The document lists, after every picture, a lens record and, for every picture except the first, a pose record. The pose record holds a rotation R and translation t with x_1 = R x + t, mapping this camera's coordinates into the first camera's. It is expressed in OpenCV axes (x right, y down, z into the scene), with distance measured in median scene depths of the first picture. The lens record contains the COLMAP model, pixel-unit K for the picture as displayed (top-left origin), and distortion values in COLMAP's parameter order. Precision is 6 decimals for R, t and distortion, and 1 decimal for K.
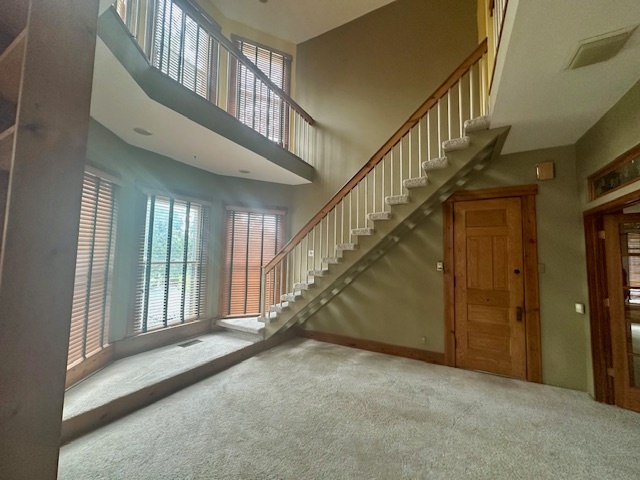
lens RADIAL K [[259.7, 0, 320.0], [0, 259.7, 240.0], [0, 0, 1]] dist [0.003139, 0.000140]
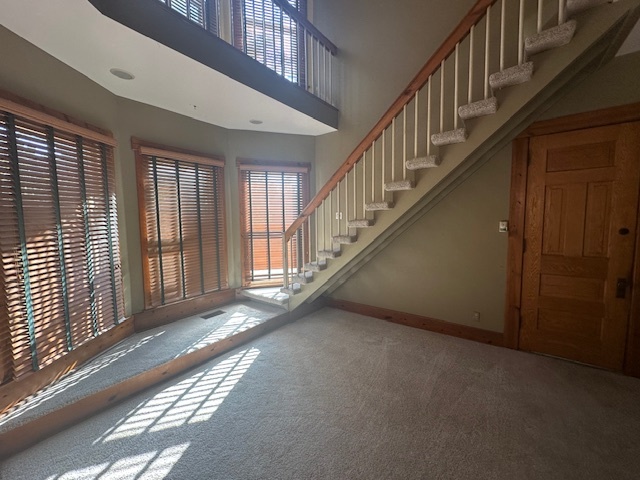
lens RADIAL K [[262.1, 0, 316.9], [0, 262.1, 241.3], [0, 0, 1]] dist [0.001196, -0.000009]
pose [[0.988157, -0.022199, -0.151834, 0.032896], [0.044681, 0.988230, 0.146305, 0.006548], [0.146799, -0.151357, 0.977518, 0.156133]]
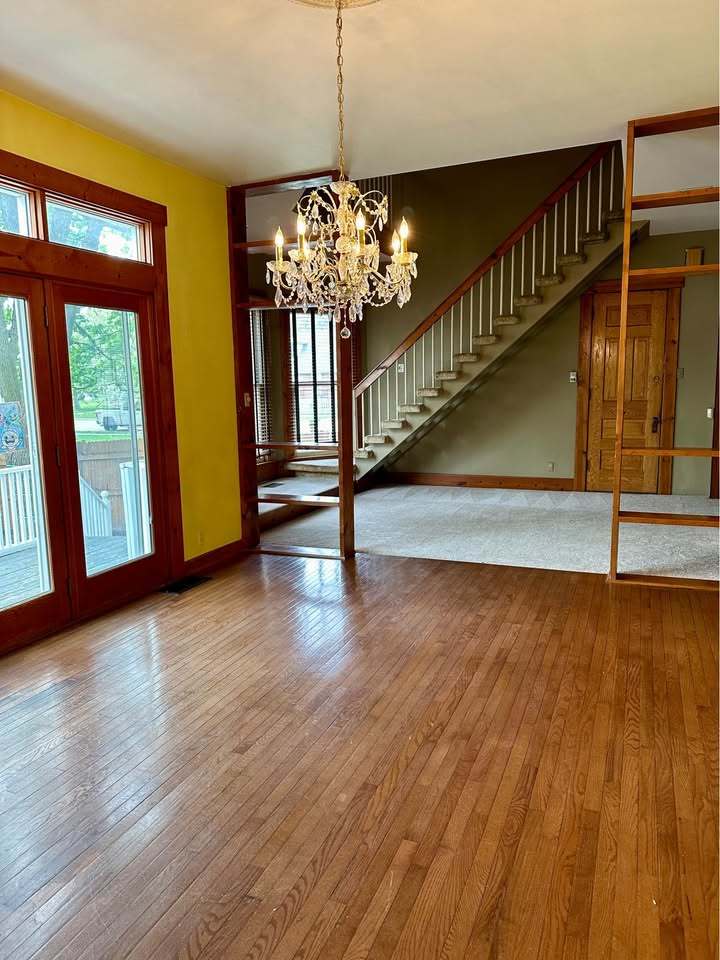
lens RADIAL K [[681.0, 0, 370.8], [0, 681.0, 481.2], [0, 0, 1]] dist [0.095416, 0.000032]
pose [[0.992314, -0.056788, 0.109949, -0.436616], [0.030547, 0.973401, 0.227064, -0.091231], [-0.119919, -0.221960, 0.967653, -1.116198]]
